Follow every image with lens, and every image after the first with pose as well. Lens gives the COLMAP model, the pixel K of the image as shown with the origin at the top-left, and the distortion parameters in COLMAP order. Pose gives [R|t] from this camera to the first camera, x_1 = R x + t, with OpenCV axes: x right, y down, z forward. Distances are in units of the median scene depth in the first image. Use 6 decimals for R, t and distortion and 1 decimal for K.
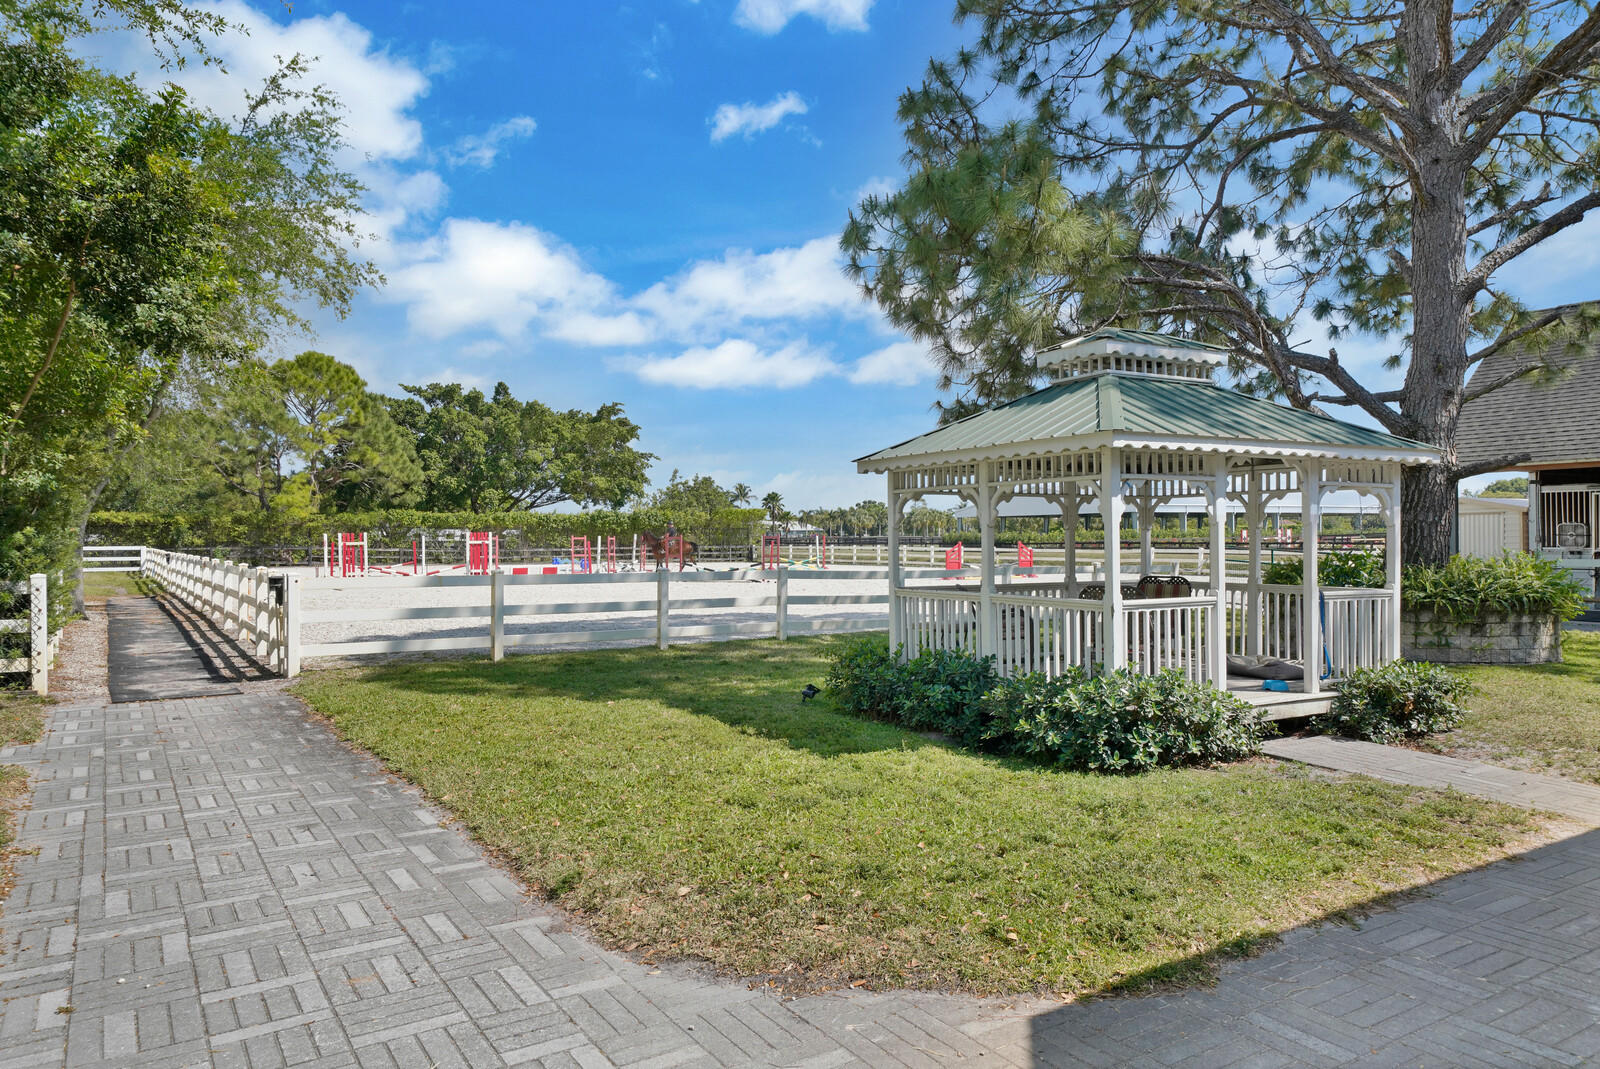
lens RADIAL K [[1080.2, 0, 800.0], [0, 1080.2, 534.5], [0, 0, 1]] dist [0.051777, -0.001557]
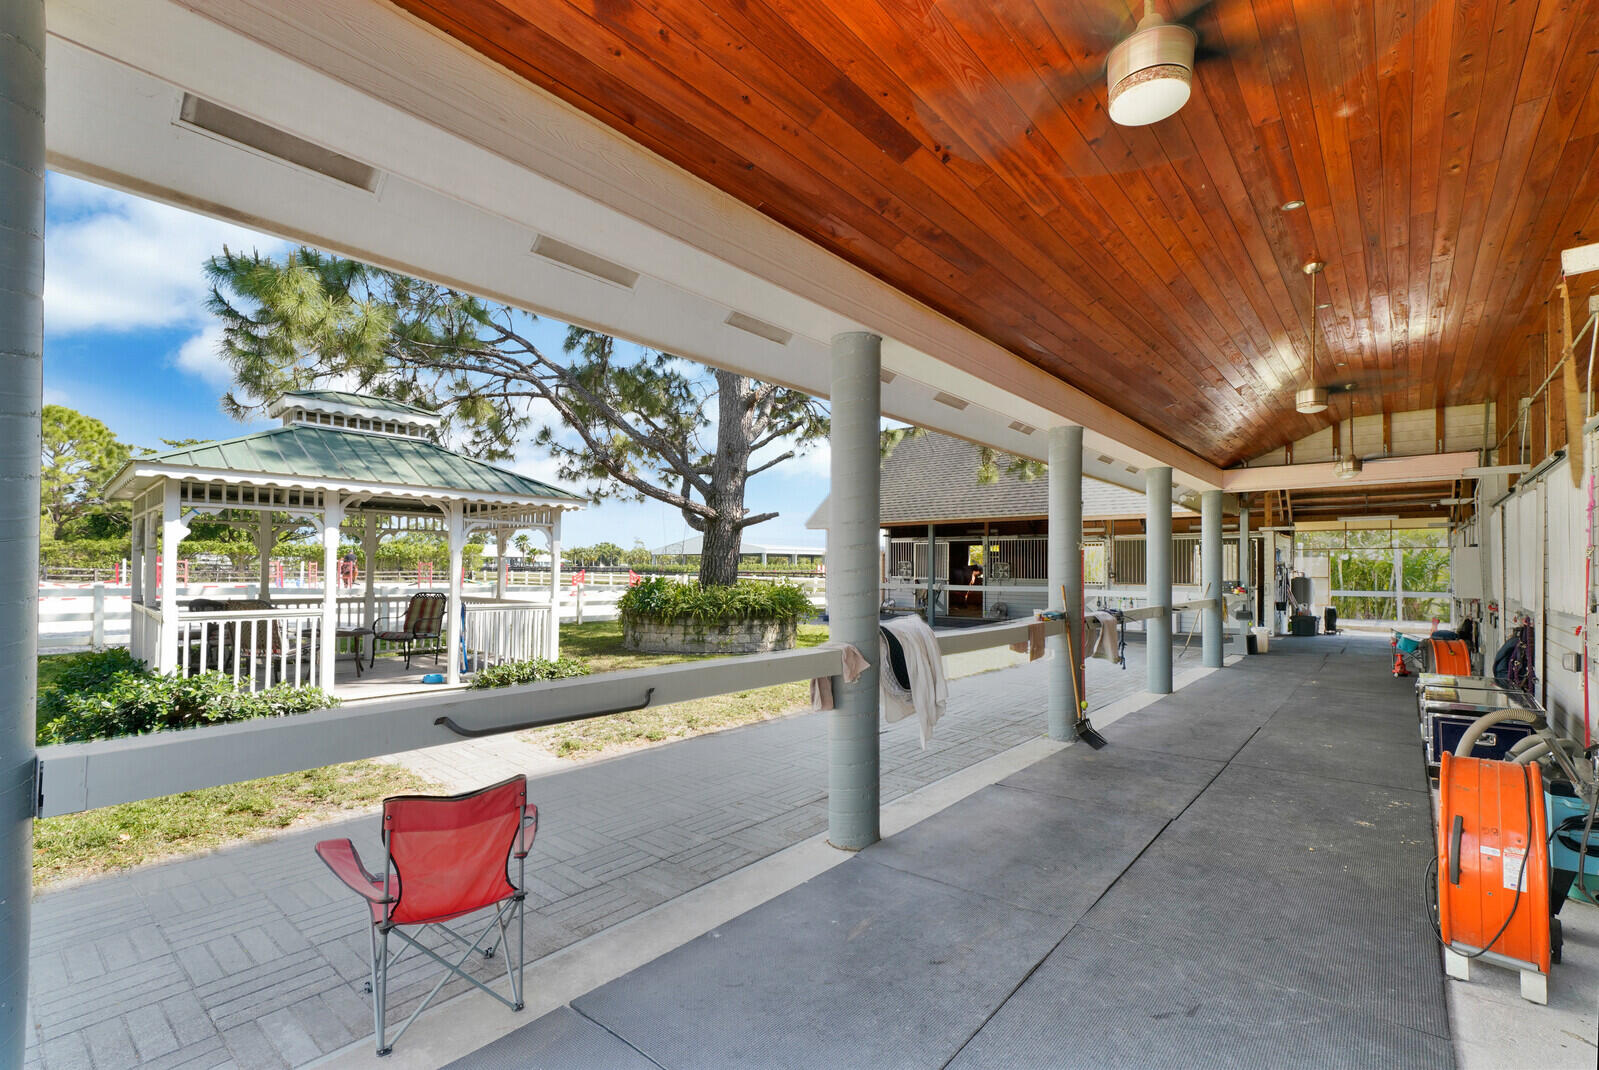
lens RADIAL K [[730.2, 0, 781.1], [0, 730.2, 553.1], [0, 0, 1]] dist [-0.000532, -0.000077]
pose [[0.959859, 0.018444, 0.279875, 0.376538], [-0.013372, 0.999710, -0.020020, 0.002465], [-0.280163, 0.015474, 0.959828, 0.043575]]
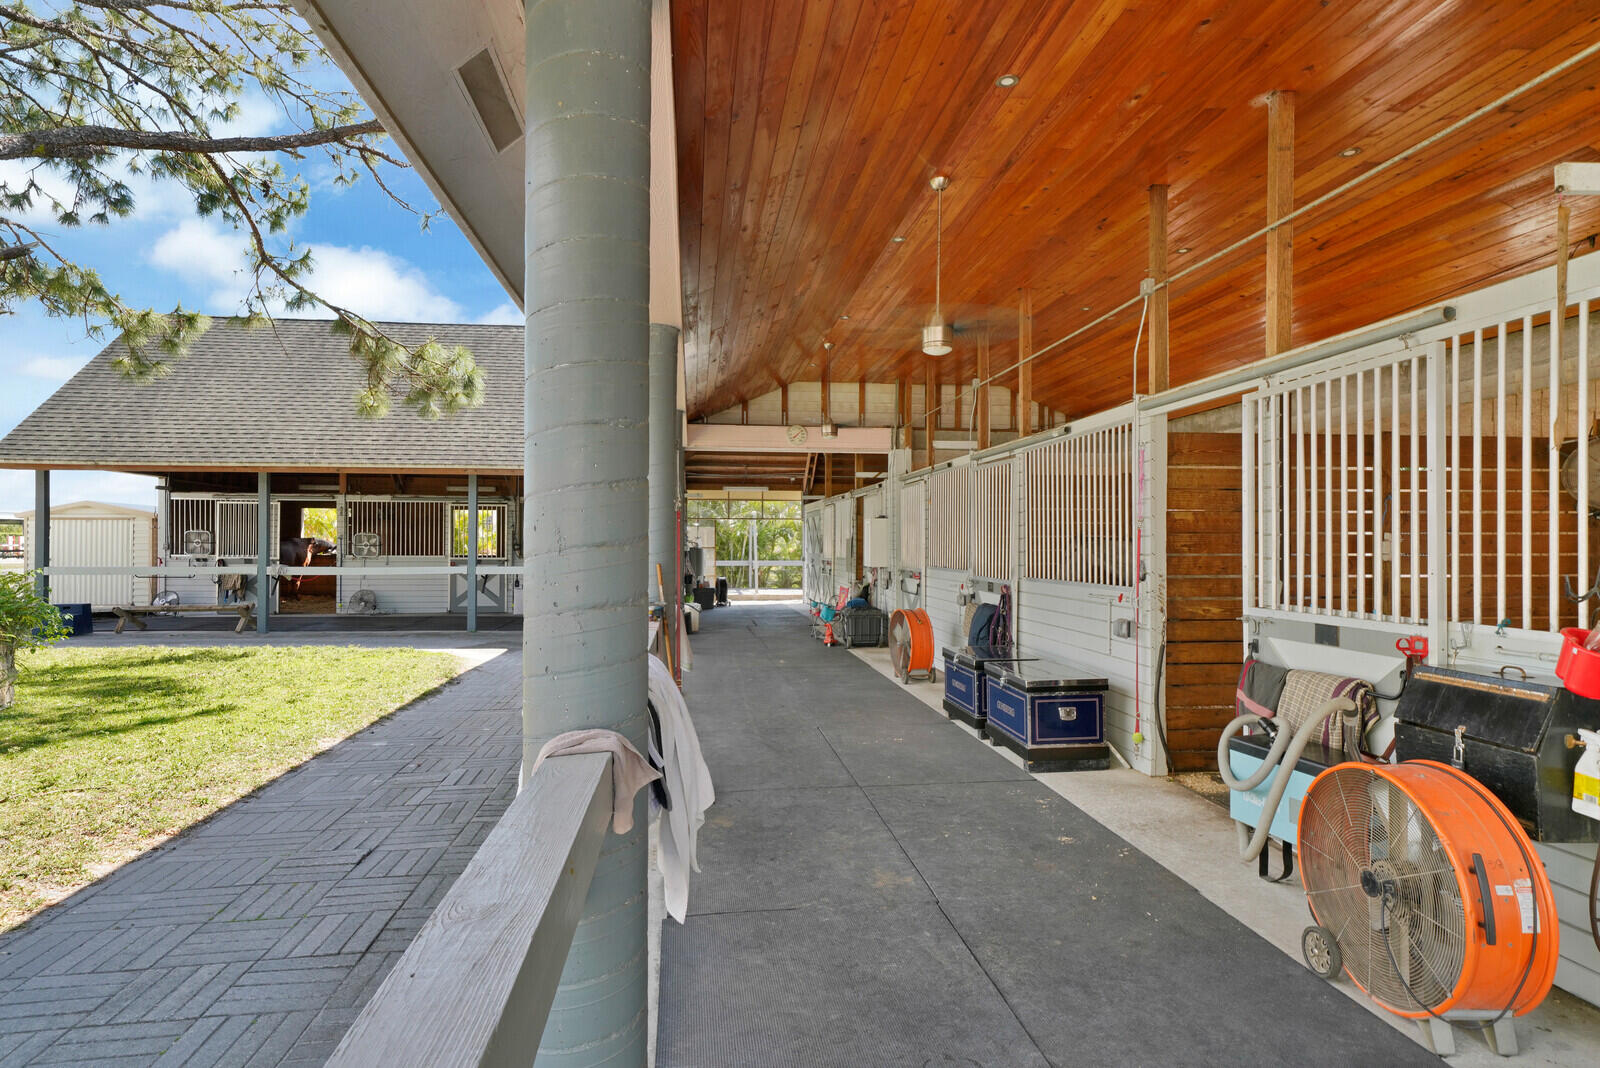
lens RADIAL K [[883.6, 0, 800.0], [0, 883.6, 534.0], [0, 0, 1]] dist [0.031539, -0.000250]
pose [[0.453786, 0.013787, 0.891004, 0.371453], [-0.004143, 0.999902, -0.013363, 0.002391], [-0.891101, 0.002373, 0.453799, 0.242774]]
